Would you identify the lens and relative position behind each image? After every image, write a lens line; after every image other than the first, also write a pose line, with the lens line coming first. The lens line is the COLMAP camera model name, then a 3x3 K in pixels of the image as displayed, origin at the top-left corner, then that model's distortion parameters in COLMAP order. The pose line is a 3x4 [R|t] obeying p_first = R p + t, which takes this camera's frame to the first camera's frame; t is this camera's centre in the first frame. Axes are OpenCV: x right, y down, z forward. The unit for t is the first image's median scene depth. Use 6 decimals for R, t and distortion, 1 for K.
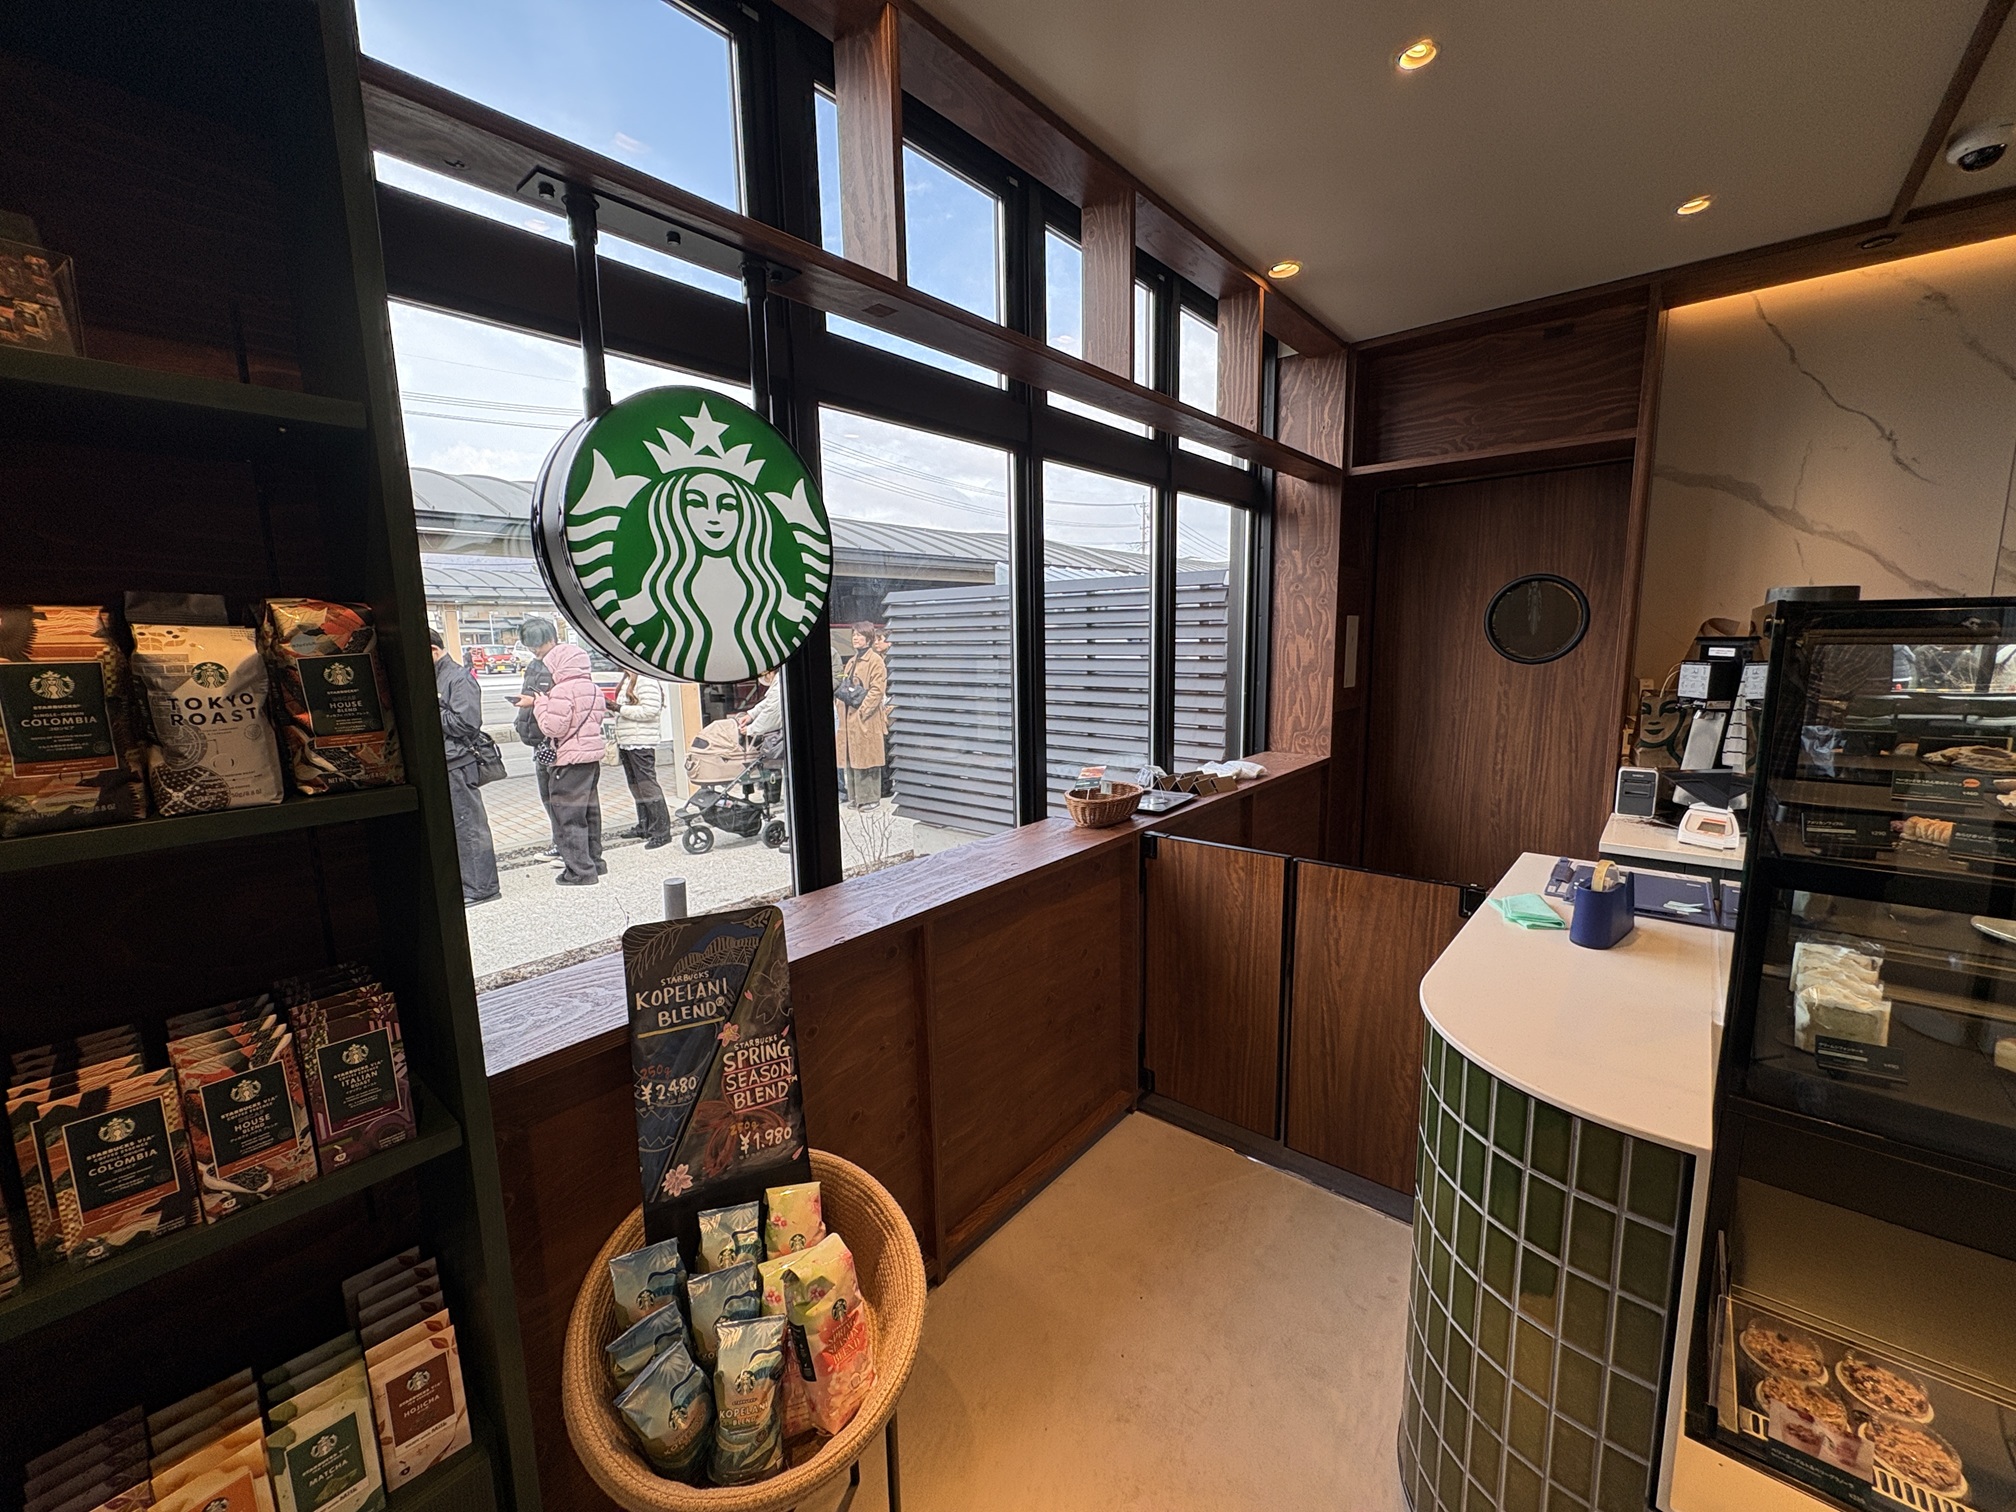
lens RADIAL K [[805.1, 0, 1005.1], [0, 805.1, 756.8], [0, 0, 1]] dist [-0.000035, 0.000348]
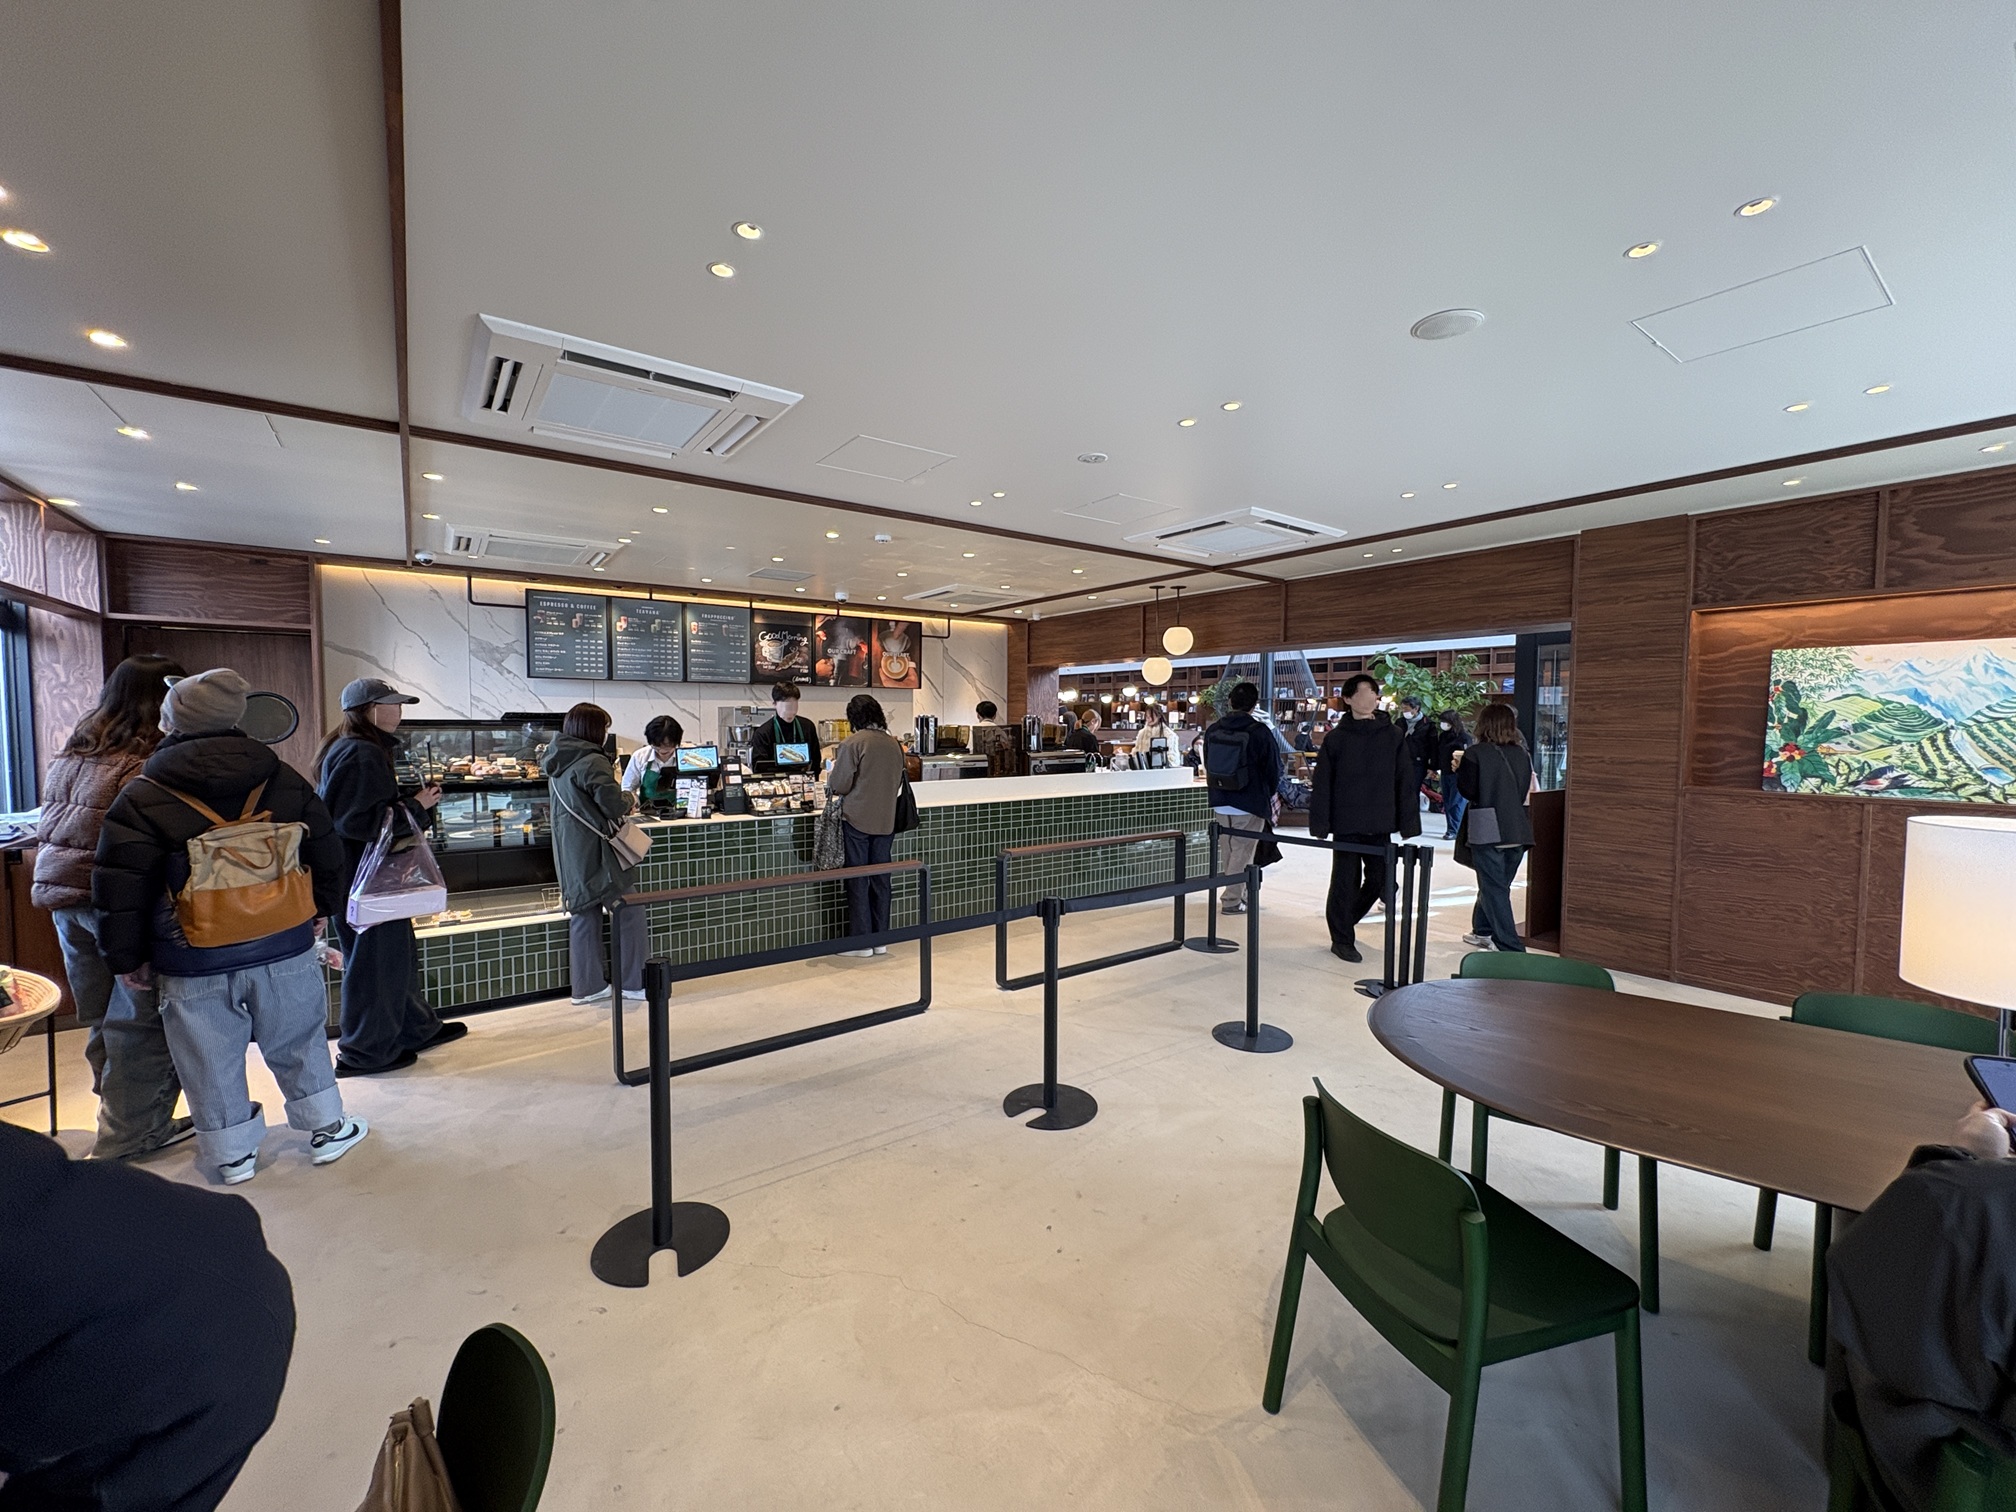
lens RADIAL K [[812.0, 0, 1011.6], [0, 812.0, 766.4], [0, 0, 1]] dist [0.002734, 0.000153]
pose [[0.226387, -0.042232, 0.973121, -1.438422], [0.138654, 0.990283, 0.010720, 0.283054], [-0.964118, 0.132501, 0.230043, -1.955203]]
